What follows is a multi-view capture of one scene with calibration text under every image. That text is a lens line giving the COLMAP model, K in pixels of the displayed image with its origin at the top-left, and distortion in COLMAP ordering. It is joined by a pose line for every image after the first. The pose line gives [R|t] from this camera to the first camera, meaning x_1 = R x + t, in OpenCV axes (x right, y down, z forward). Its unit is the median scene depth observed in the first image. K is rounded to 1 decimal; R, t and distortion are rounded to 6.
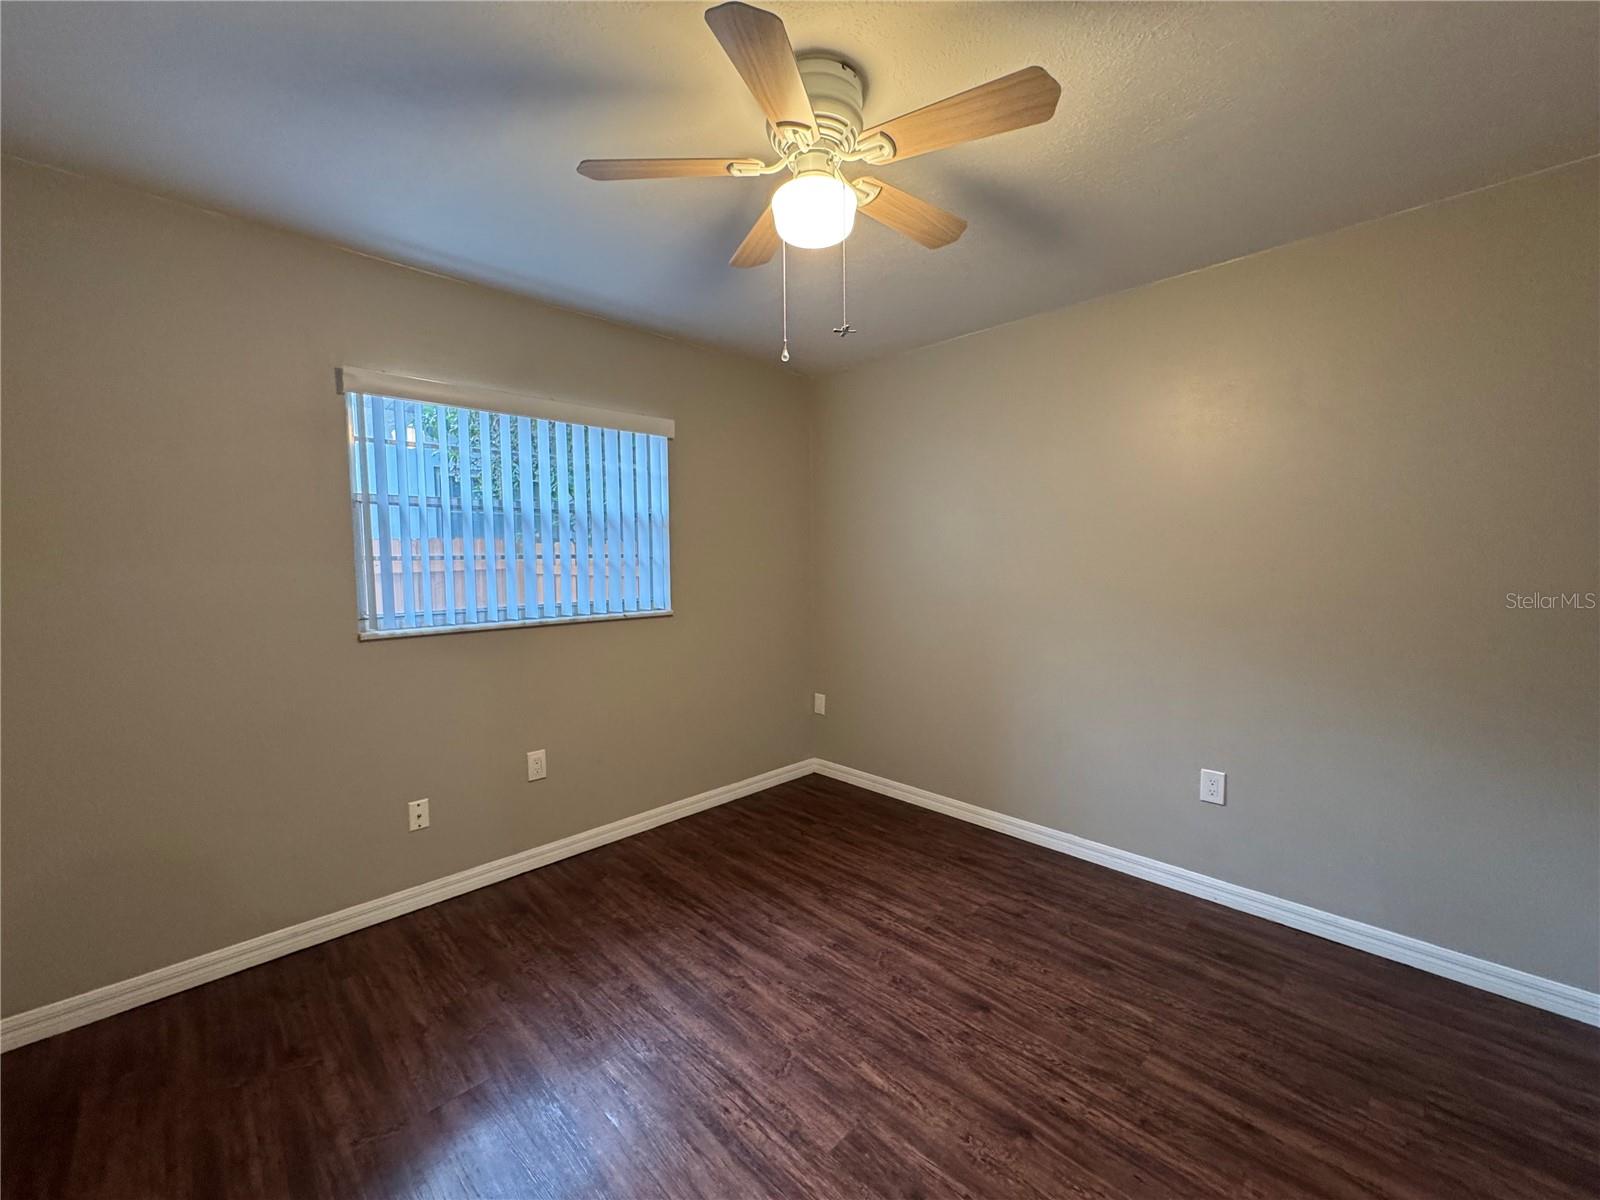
lens RADIAL K [[640.0, 0, 798.4], [0, 640.0, 596.8], [0, 0, 1]] dist [-0.005907, 0.000960]
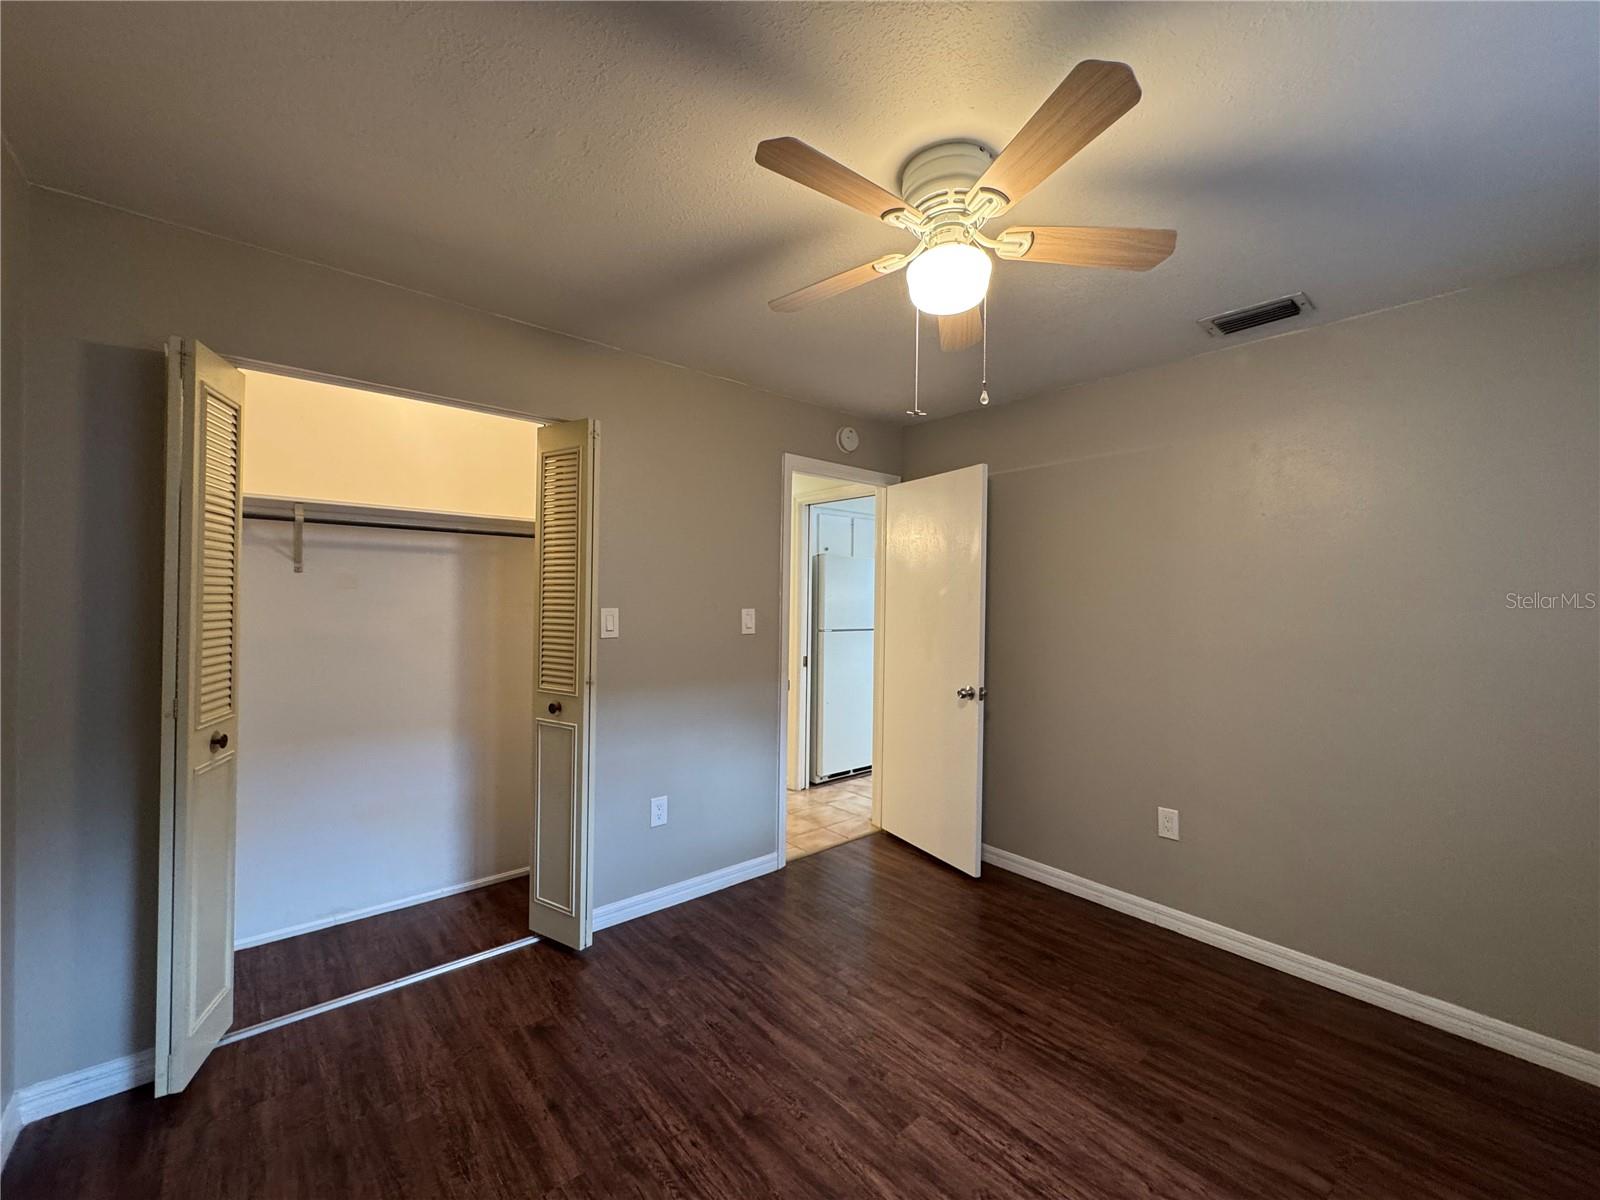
lens RADIAL K [[640.0, 0, 798.4], [0, 640.0, 596.8], [0, 0, 1]] dist [-0.005907, 0.000960]
pose [[-0.998057, -0.004590, 0.062140, 0.197084], [-0.001019, 0.998352, 0.057381, -0.149684], [-0.062301, 0.057207, -0.996417, 2.034452]]
